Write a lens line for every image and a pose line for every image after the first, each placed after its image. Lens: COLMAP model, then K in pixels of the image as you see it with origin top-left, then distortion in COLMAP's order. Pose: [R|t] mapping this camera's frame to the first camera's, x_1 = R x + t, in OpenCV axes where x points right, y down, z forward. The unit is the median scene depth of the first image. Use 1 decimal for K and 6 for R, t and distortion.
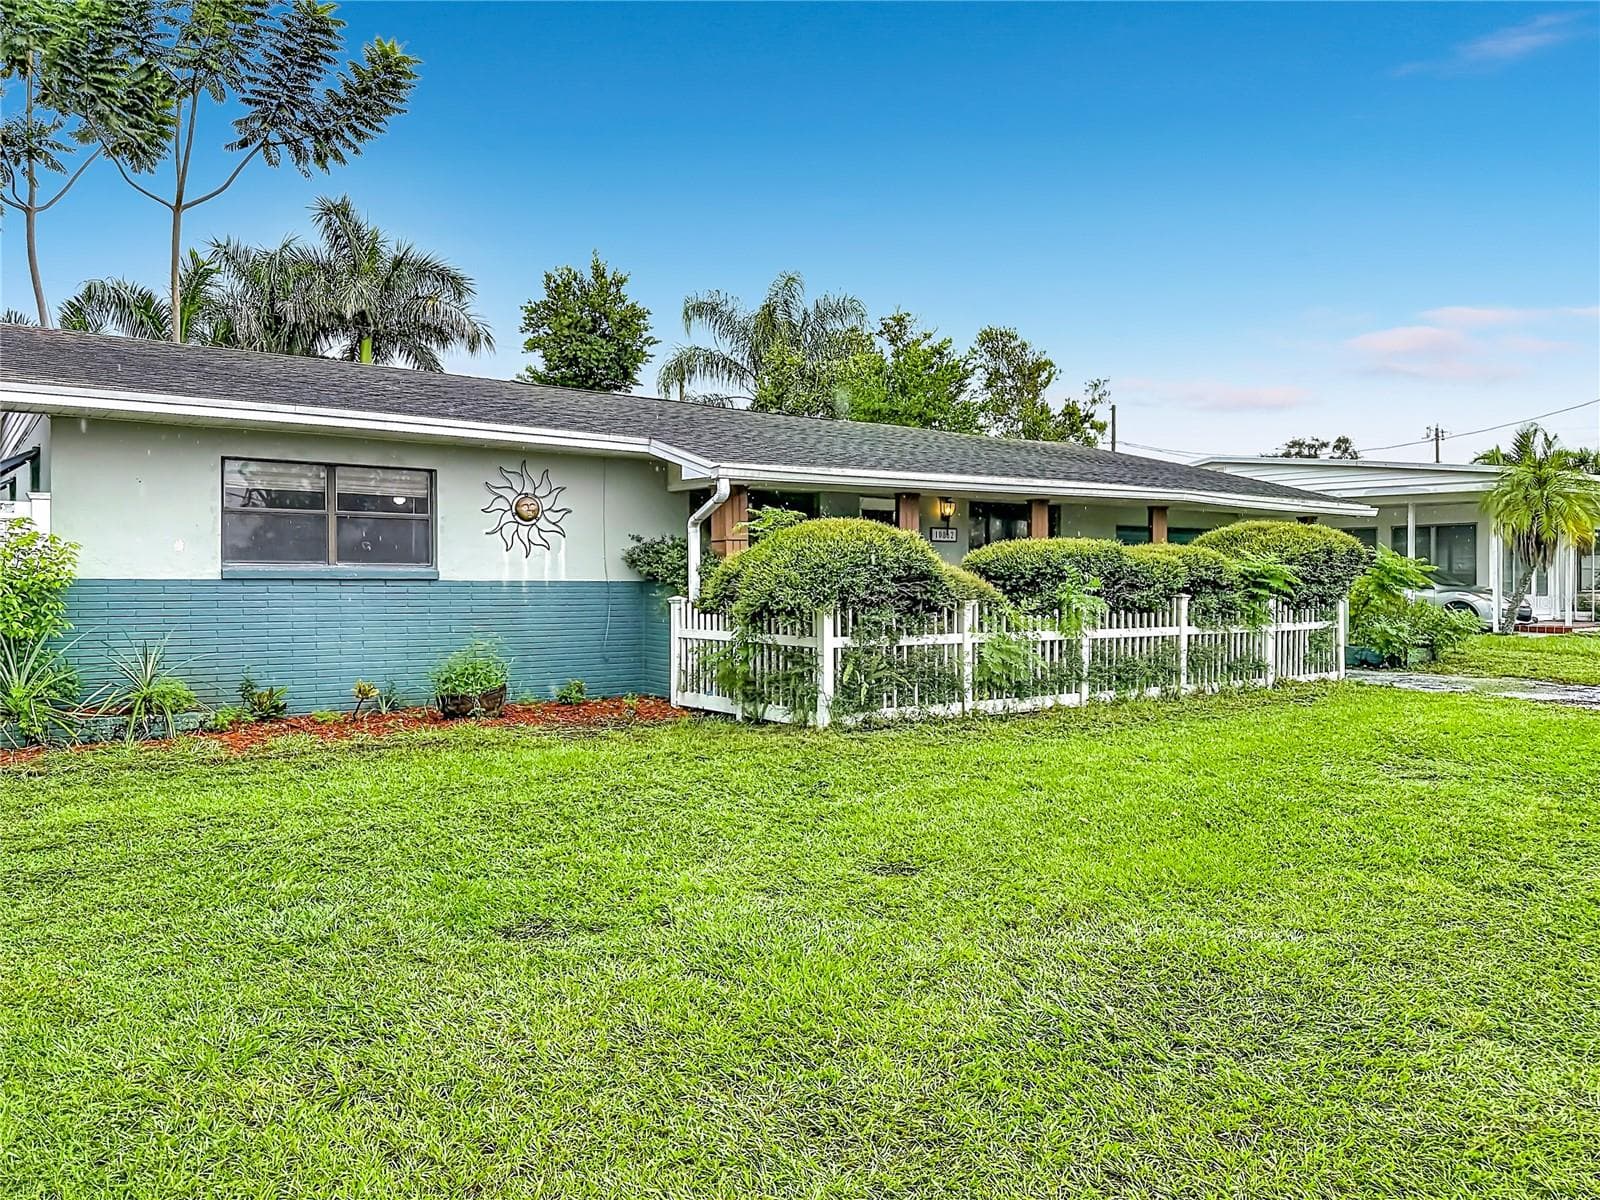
lens RADIAL K [[1184.4, 0, 804.6], [0, 1184.4, 626.0], [0, 0, 1]] dist [0.115702, -0.077796]
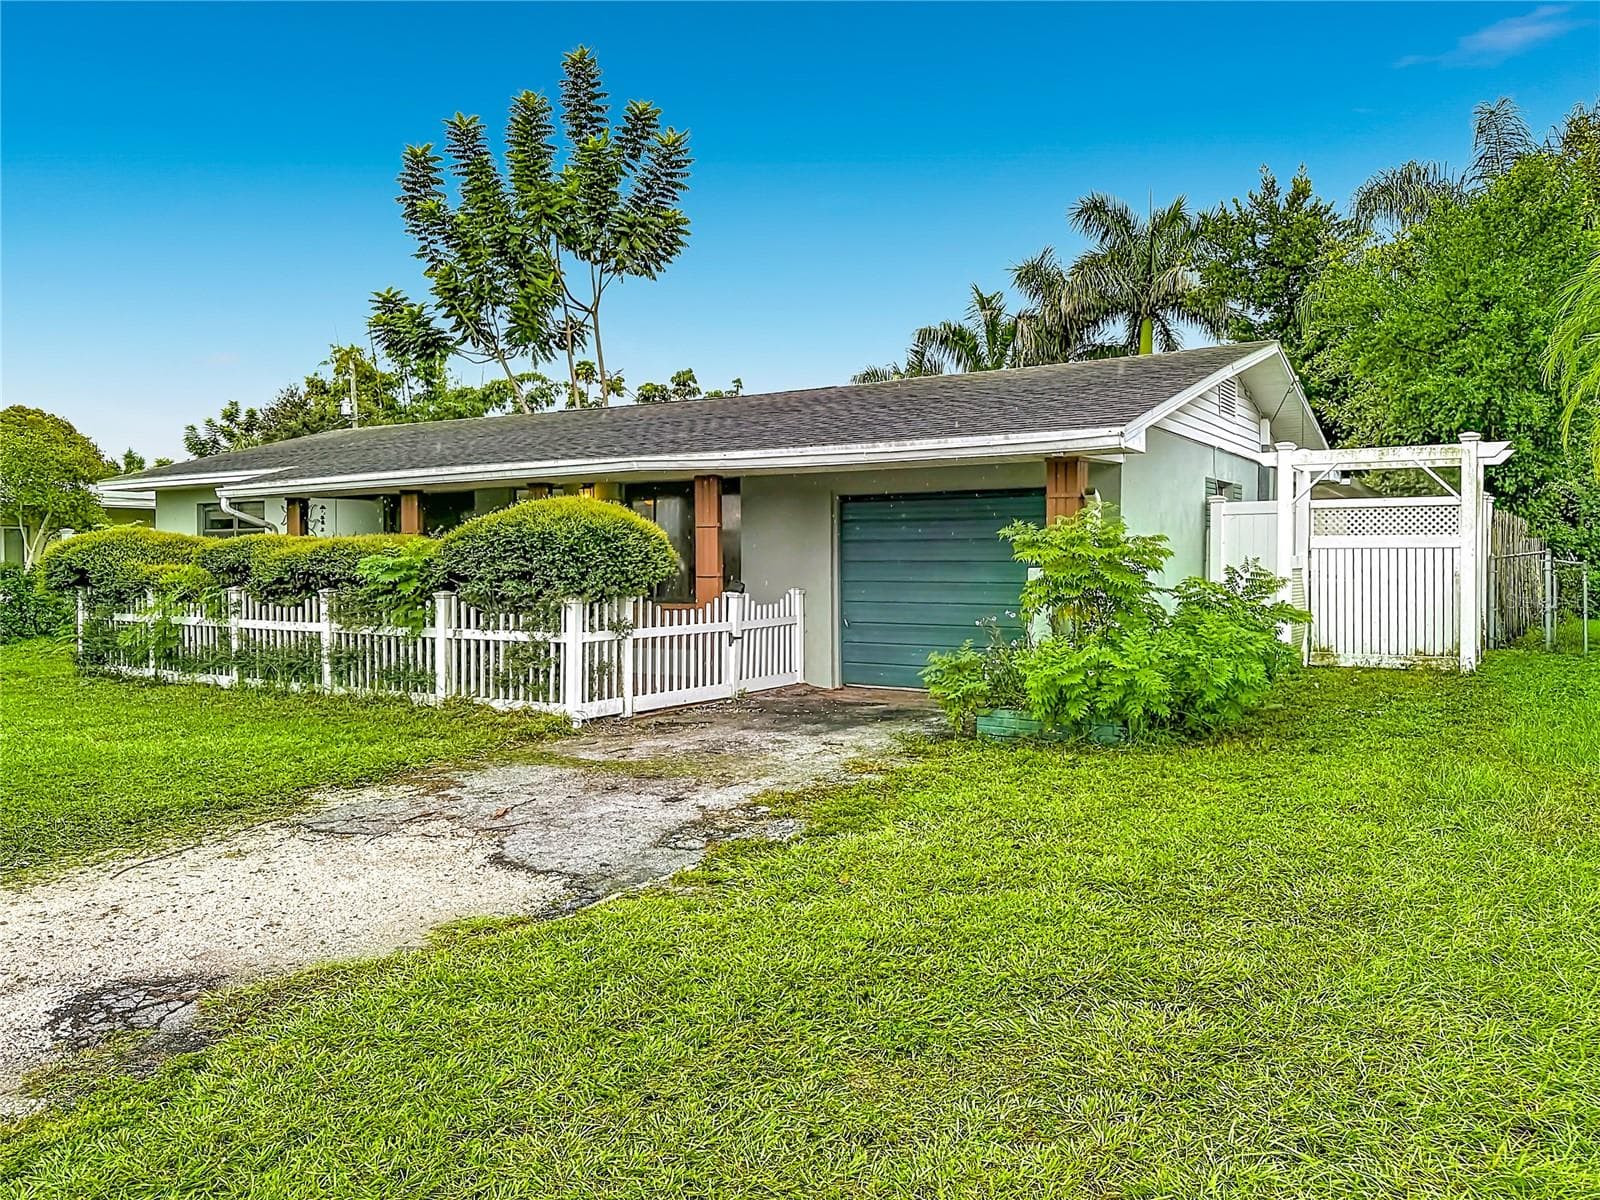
lens RADIAL K [[1184.4, 0, 804.6], [0, 1184.4, 626.0], [0, 0, 1]] dist [0.115702, -0.077796]
pose [[0.316571, 0.055248, -0.946959, 1.335380], [-0.028892, 0.998401, 0.048591, -0.054525], [0.948129, 0.011977, 0.317661, 1.057335]]
